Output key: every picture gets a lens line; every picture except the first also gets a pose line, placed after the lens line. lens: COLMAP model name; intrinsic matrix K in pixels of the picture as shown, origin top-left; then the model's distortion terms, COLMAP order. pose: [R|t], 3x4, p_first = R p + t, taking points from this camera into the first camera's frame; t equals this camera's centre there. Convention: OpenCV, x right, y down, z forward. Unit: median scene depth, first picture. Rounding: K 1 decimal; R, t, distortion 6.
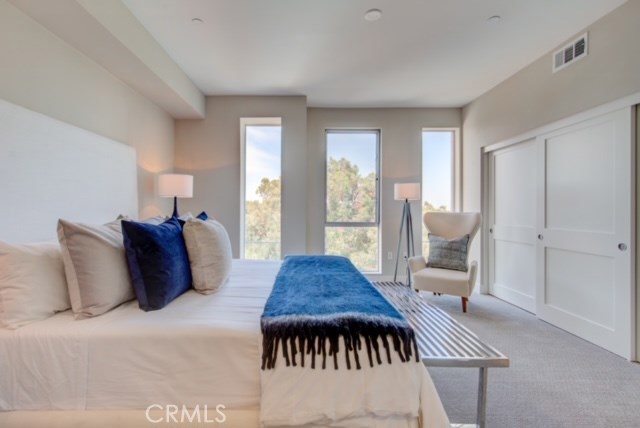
lens RADIAL K [[294.8, 0, 300.0], [0, 294.8, 211.6], [0, 0, 1]] dist [0.004540, 0.000218]
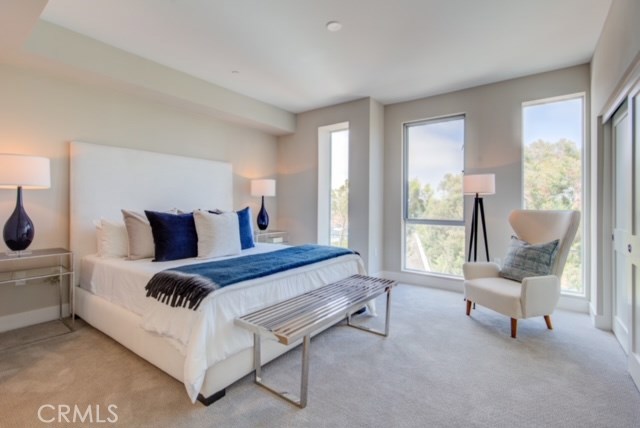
lens RADIAL K [[294.8, 0, 319.9], [0, 294.8, 208.4], [0, 0, 1]] dist [0.004540, 0.000218]
pose [[0.810407, 0.006940, -0.585826, 0.524342], [-0.007499, 0.999971, 0.001473, 0.001652], [0.585819, 0.003199, 0.810436, 0.056047]]
